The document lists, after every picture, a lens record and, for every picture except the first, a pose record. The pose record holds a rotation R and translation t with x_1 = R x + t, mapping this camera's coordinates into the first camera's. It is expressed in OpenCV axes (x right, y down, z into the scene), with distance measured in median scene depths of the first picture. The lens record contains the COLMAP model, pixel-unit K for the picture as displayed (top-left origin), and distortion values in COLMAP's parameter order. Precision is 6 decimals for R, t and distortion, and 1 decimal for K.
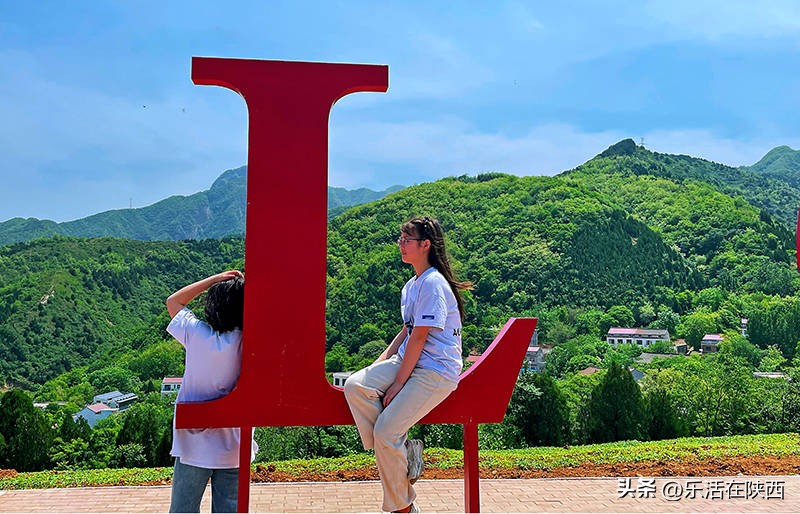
lens RADIAL K [[739.9, 0, 353.7], [0, 739.9, 254.6], [0, 0, 1]] dist [0.013356, 0.005104]
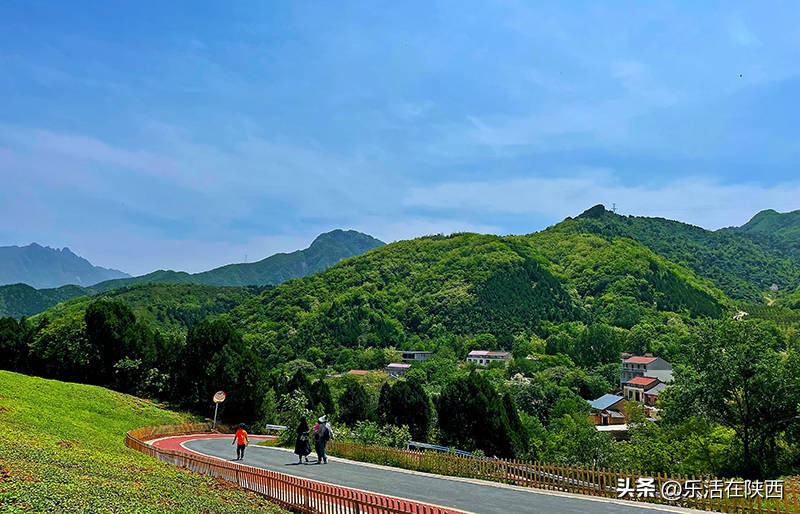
lens RADIAL K [[600.6, 0, 374.2], [0, 600.6, 257.3], [0, 0, 1]] dist [0.002902, 0.000457]
pose [[0.993689, -0.001774, -0.112155, 0.203637], [-0.006361, 0.997375, -0.072130, 0.009637], [0.111988, 0.072389, 0.991069, -0.042753]]
